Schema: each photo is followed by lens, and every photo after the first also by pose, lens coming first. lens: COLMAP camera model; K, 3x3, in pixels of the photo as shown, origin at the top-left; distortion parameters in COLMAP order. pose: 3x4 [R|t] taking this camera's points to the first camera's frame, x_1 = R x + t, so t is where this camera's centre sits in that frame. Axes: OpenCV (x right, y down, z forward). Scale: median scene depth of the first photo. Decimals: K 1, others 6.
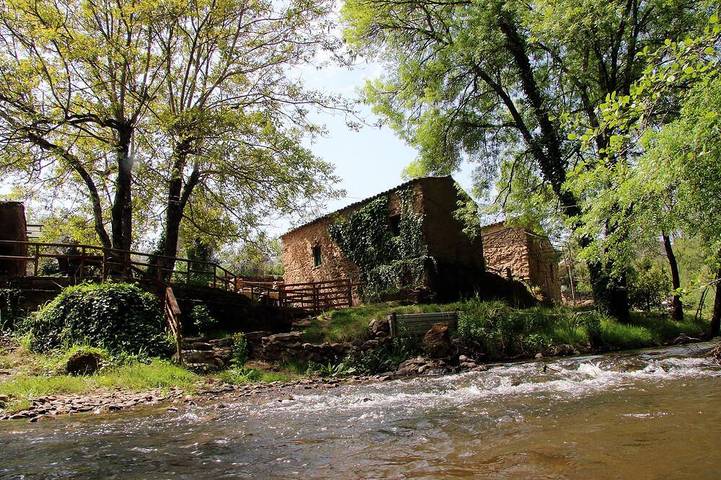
lens RADIAL K [[561.2, 0, 360.5], [0, 561.2, 240.0], [0, 0, 1]] dist [-0.171965, 0.091686]
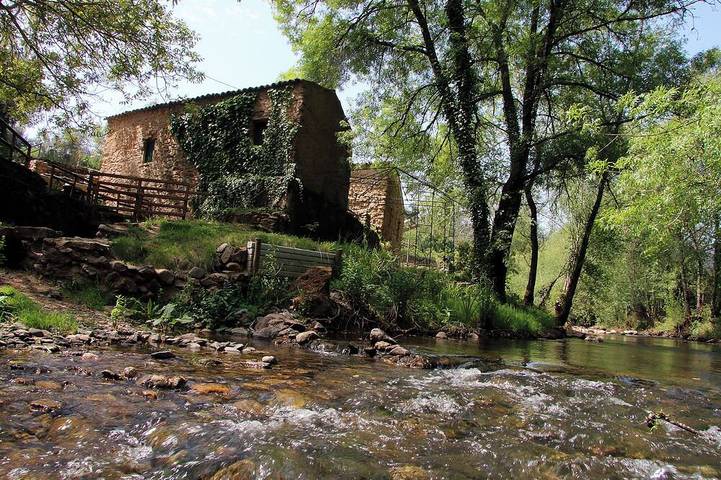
lens RADIAL K [[561.2, 0, 360.5], [0, 561.2, 240.0], [0, 0, 1]] dist [-0.171965, 0.091686]
pose [[0.928259, 0.192385, 0.318313, -0.024005], [-0.227084, 0.970953, 0.075384, 0.031384], [-0.294564, -0.142260, 0.944984, 0.197131]]
